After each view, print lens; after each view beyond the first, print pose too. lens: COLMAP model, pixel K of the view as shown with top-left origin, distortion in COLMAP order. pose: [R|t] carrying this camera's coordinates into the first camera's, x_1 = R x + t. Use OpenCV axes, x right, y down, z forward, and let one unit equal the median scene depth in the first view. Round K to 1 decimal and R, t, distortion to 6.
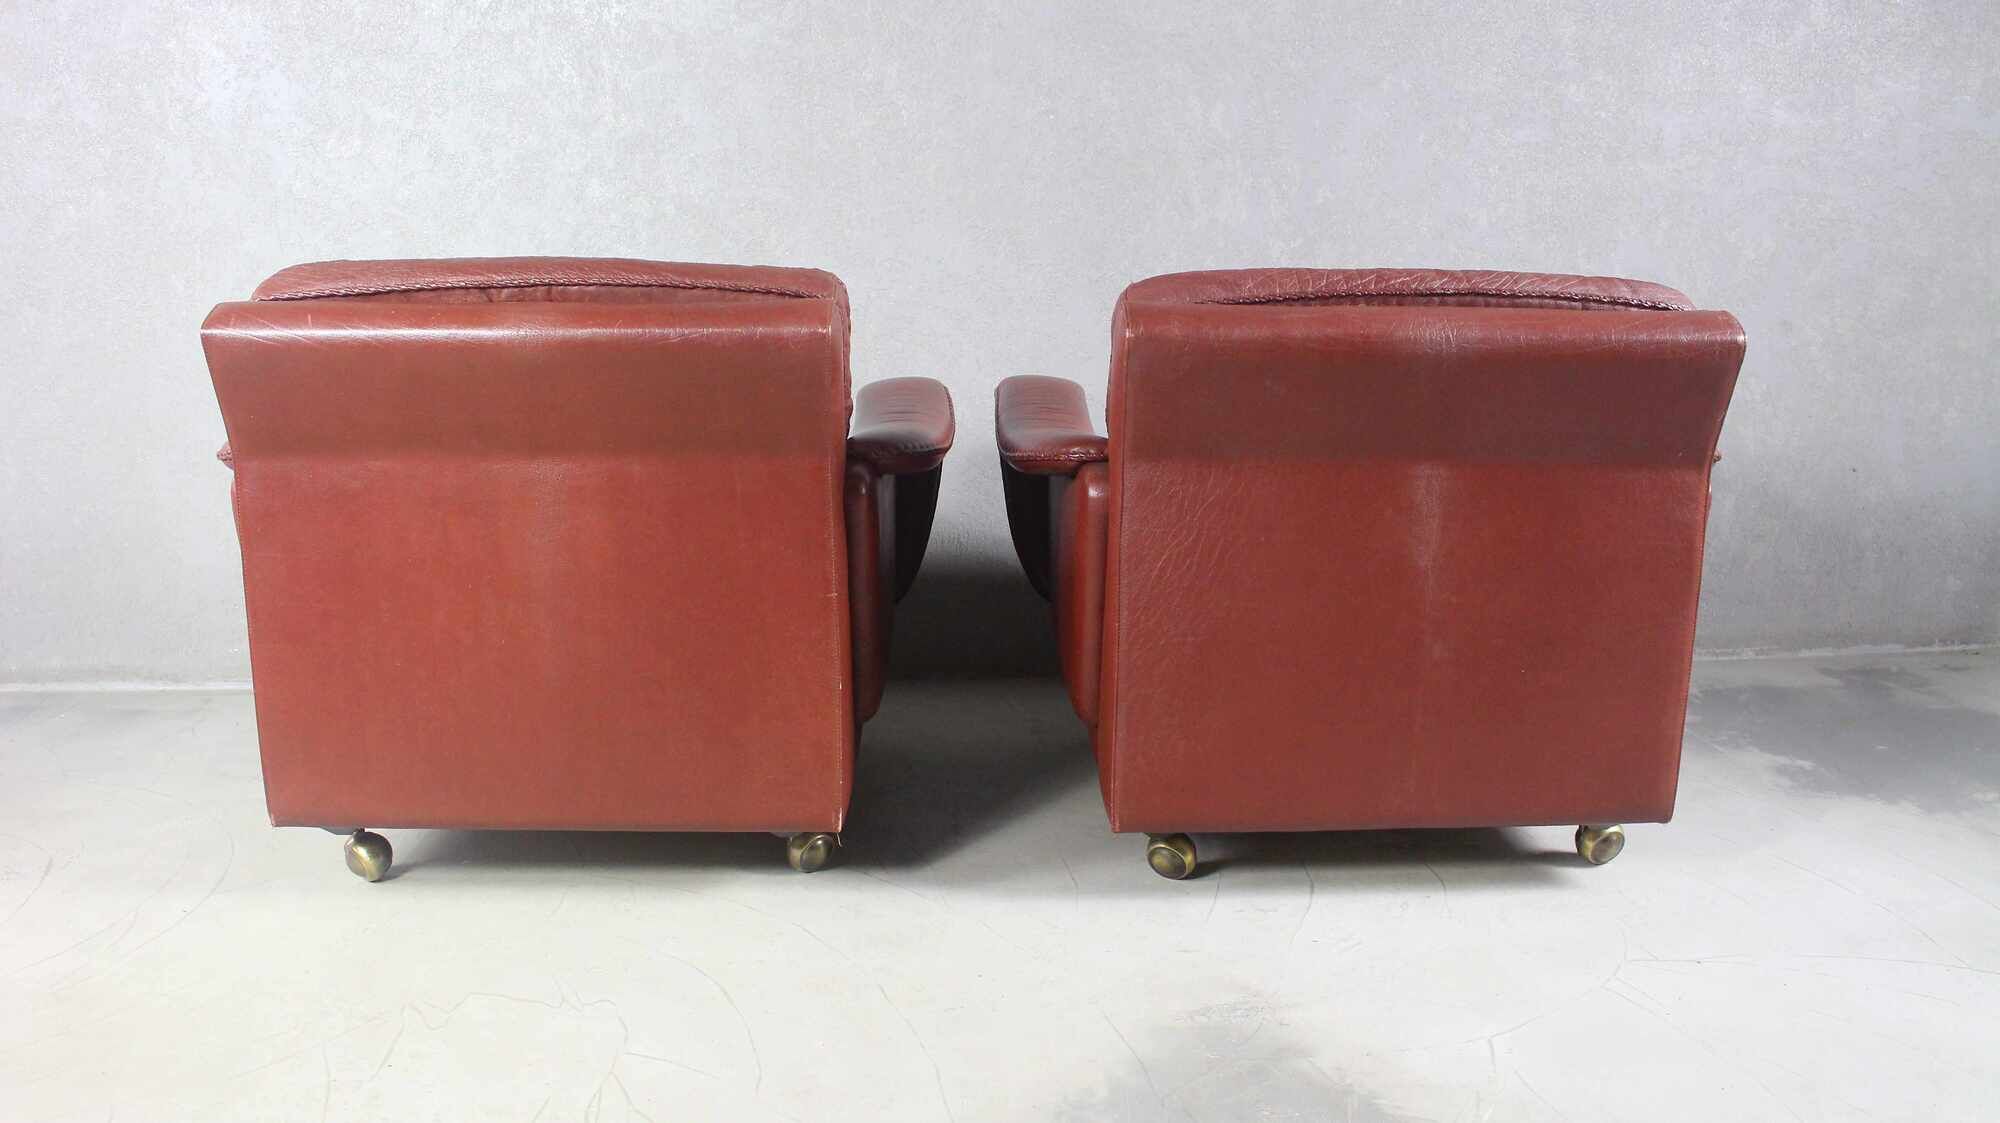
lens RADIAL K [[1765.8, 0, 1000.0], [0, 1765.8, 561.5], [0, 0, 1]] dist [-0.157518, 0.145967]
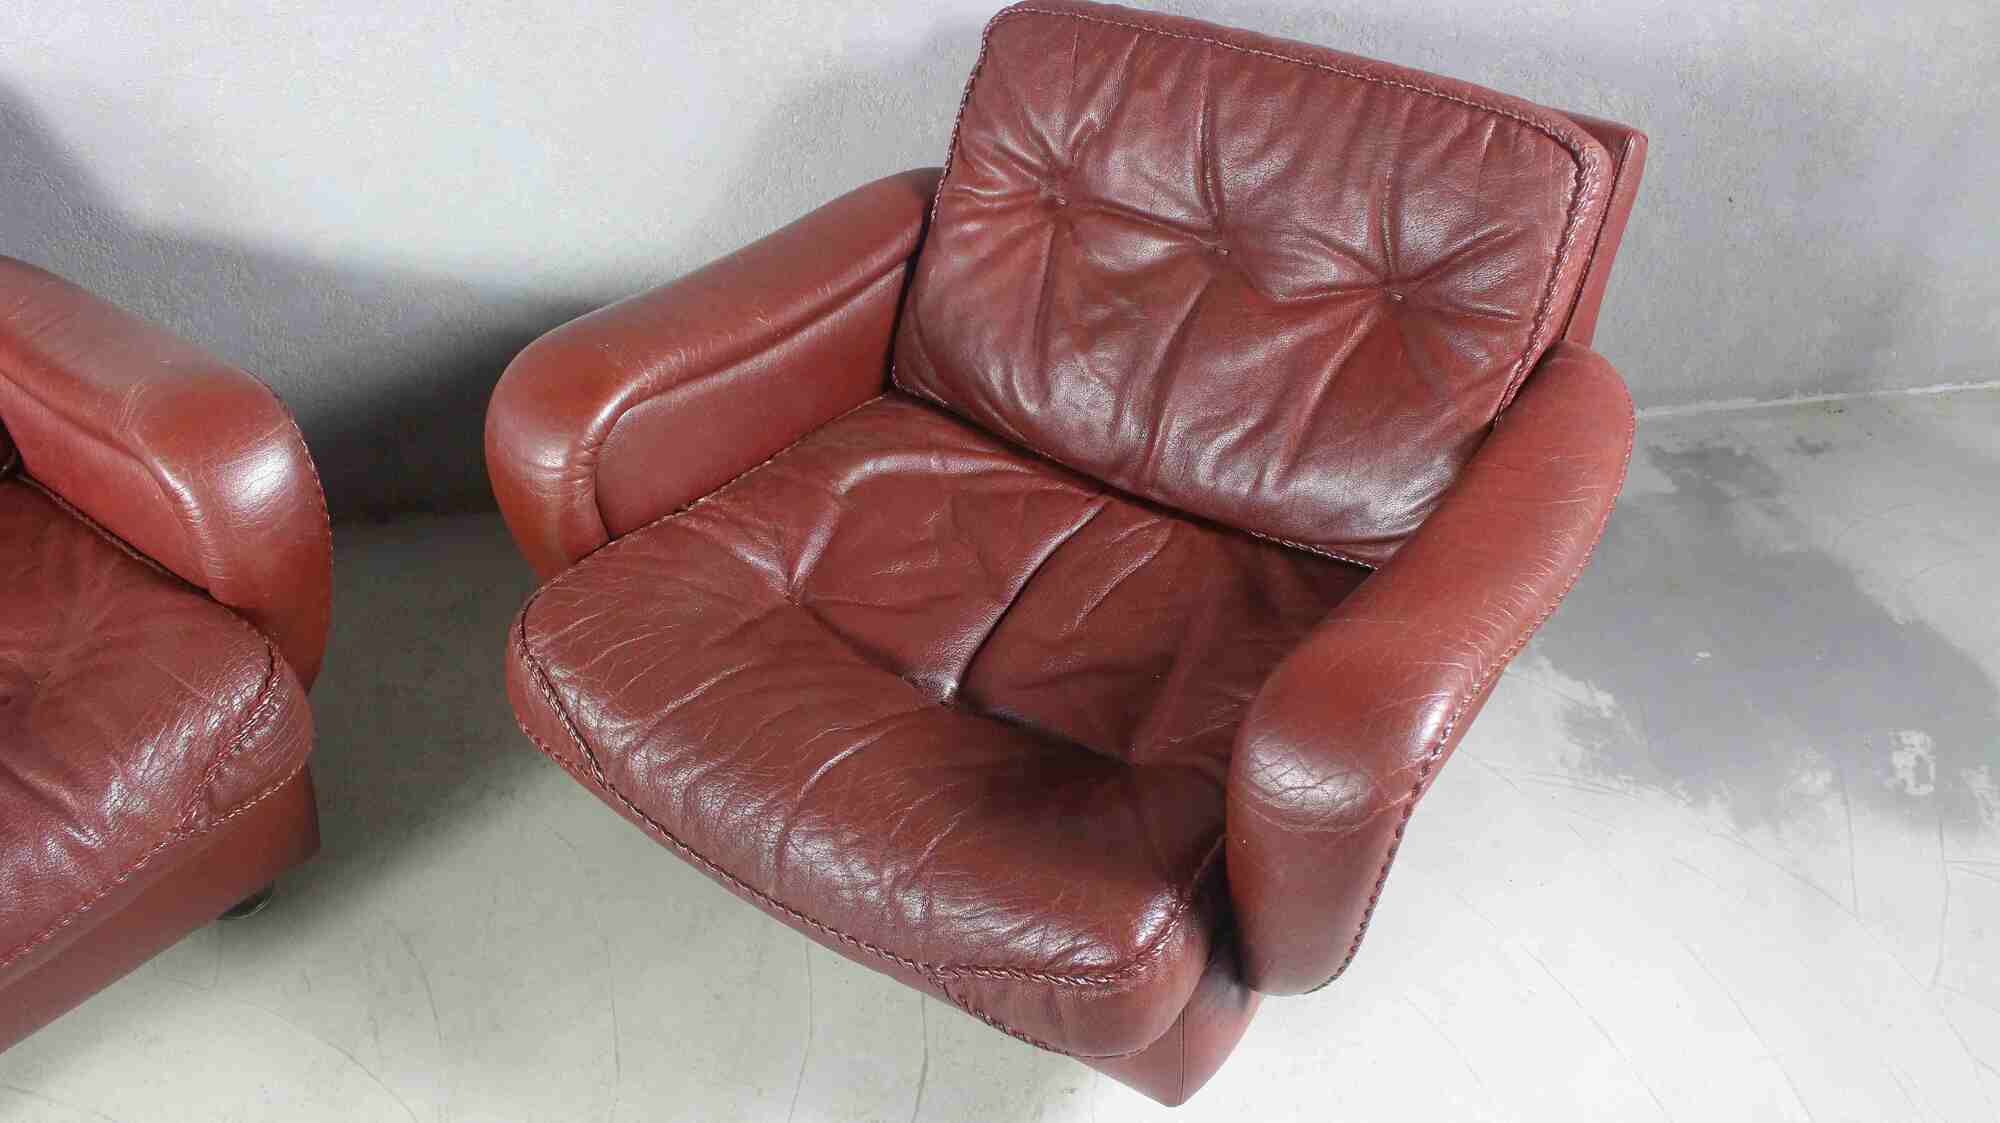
lens RADIAL K [[1672.3, 0, 1000.0], [0, 1672.3, 561.5], [0, 0, 1]] dist [-0.155375, 0.122540]
pose [[0.997150, -0.045700, 0.060030, 0.132557], [0.015109, 0.900514, 0.434565, -0.244353], [-0.073918, -0.432419, 0.898638, 0.328790]]
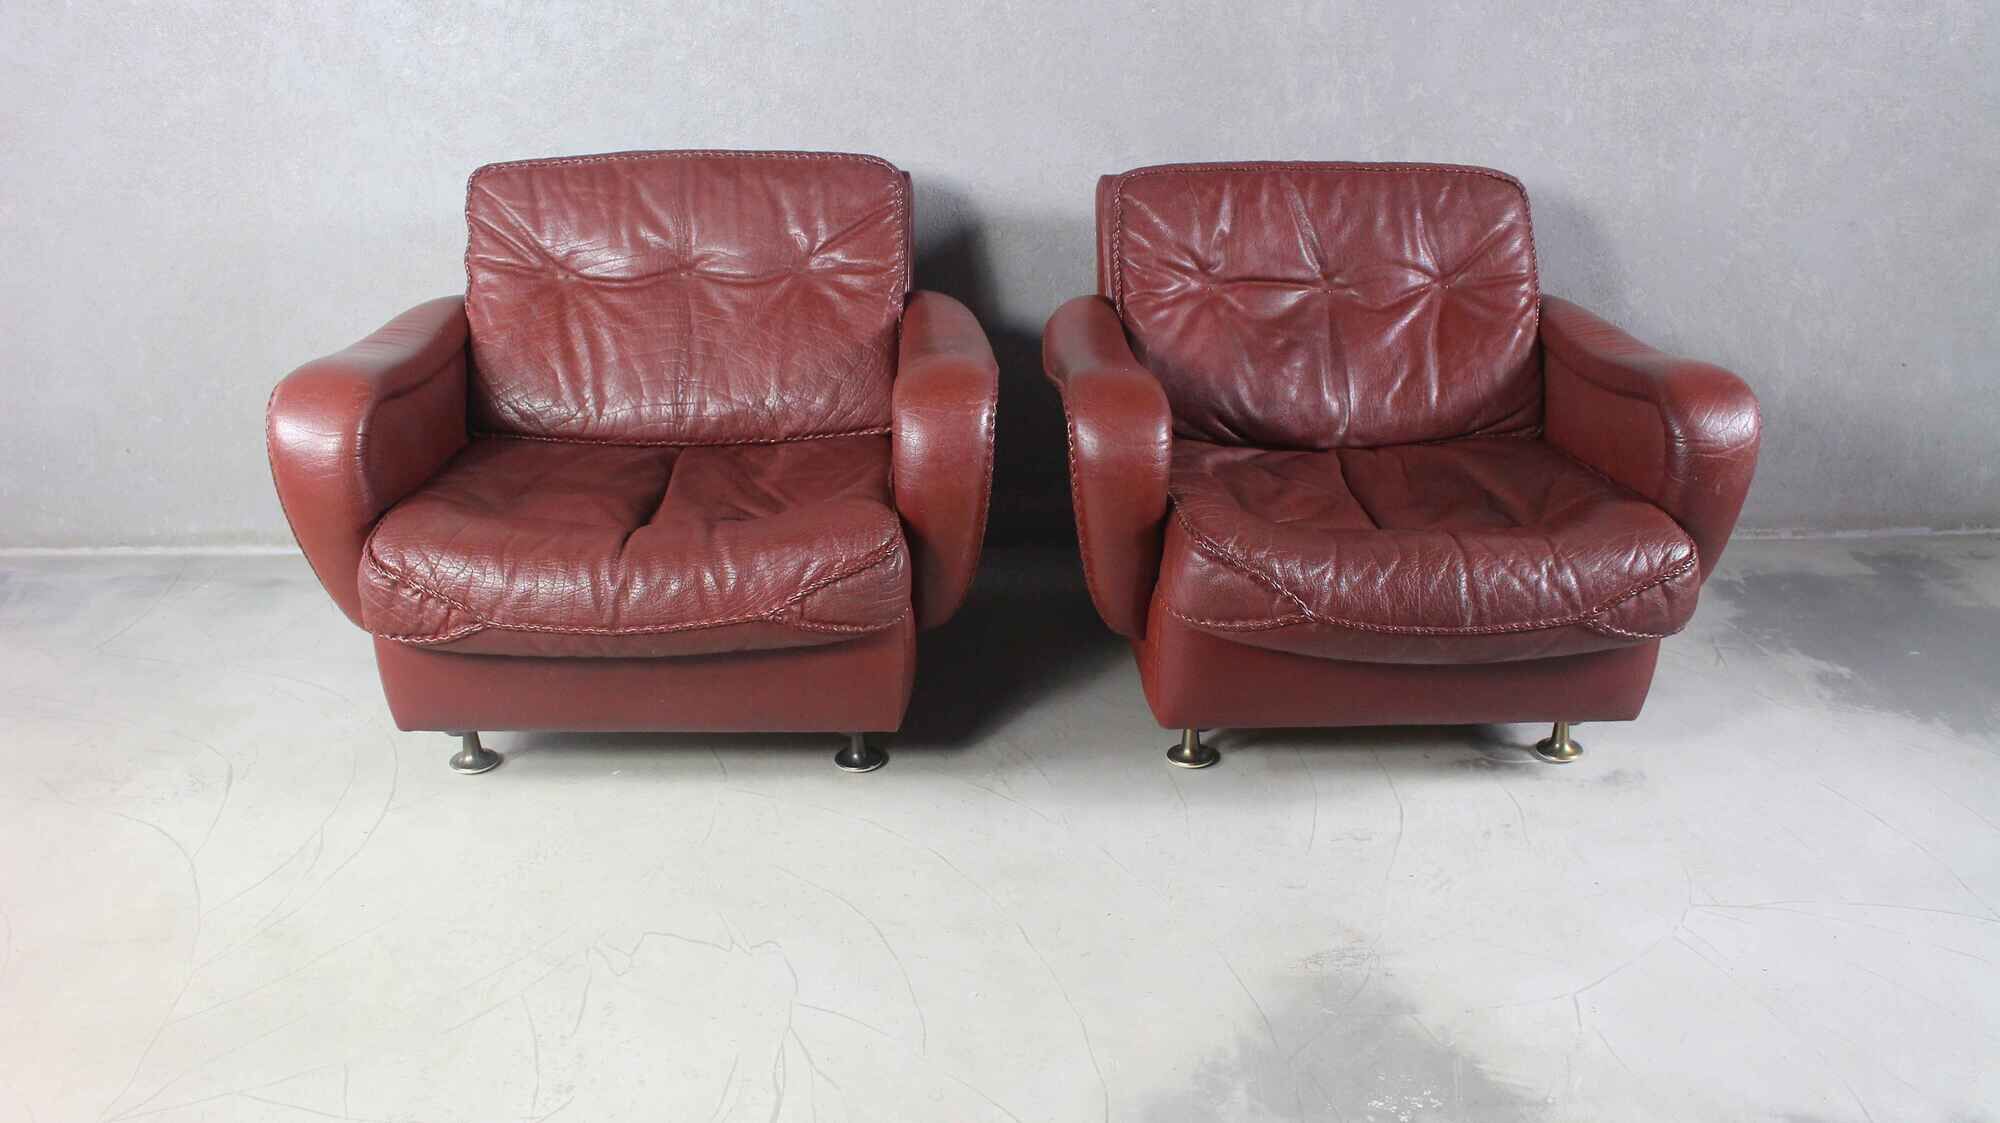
lens RADIAL K [[1672.3, 0, 1000.0], [0, 1672.3, 561.5], [0, 0, 1]] dist [-0.155375, 0.122540]
pose [[0.999900, 0.014049, -0.001281, -0.054020], [-0.013606, 0.984388, 0.175486, -0.107919], [0.003727, -0.175451, 0.984481, 0.009604]]
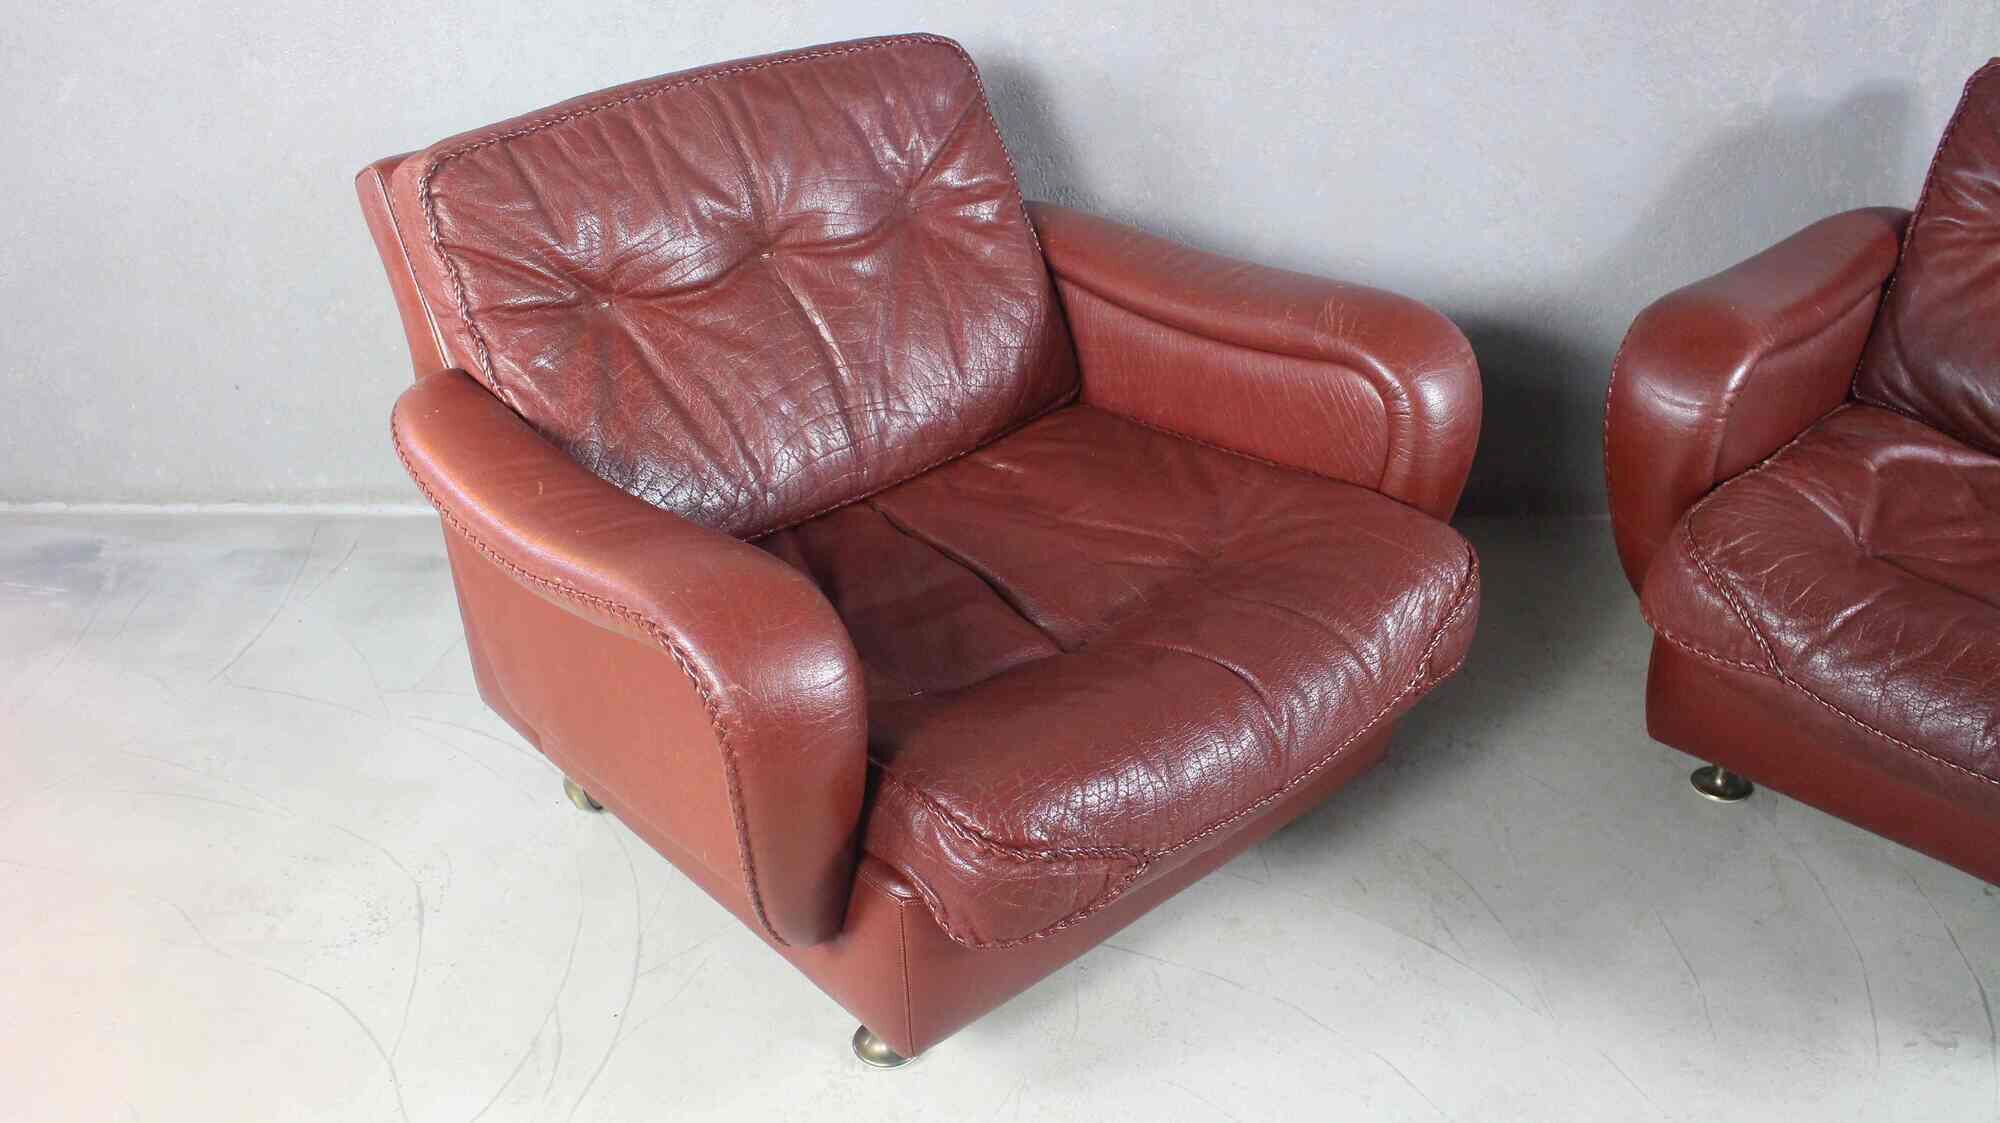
lens RADIAL K [[1765.8, 0, 1000.0], [0, 1765.8, 561.5], [0, 0, 1]] dist [-0.157518, 0.145967]
pose [[0.998053, 0.033452, -0.052649, -0.182629], [-0.014751, 0.946672, 0.321862, -0.188235], [0.060608, -0.320458, 0.945322, 0.213819]]
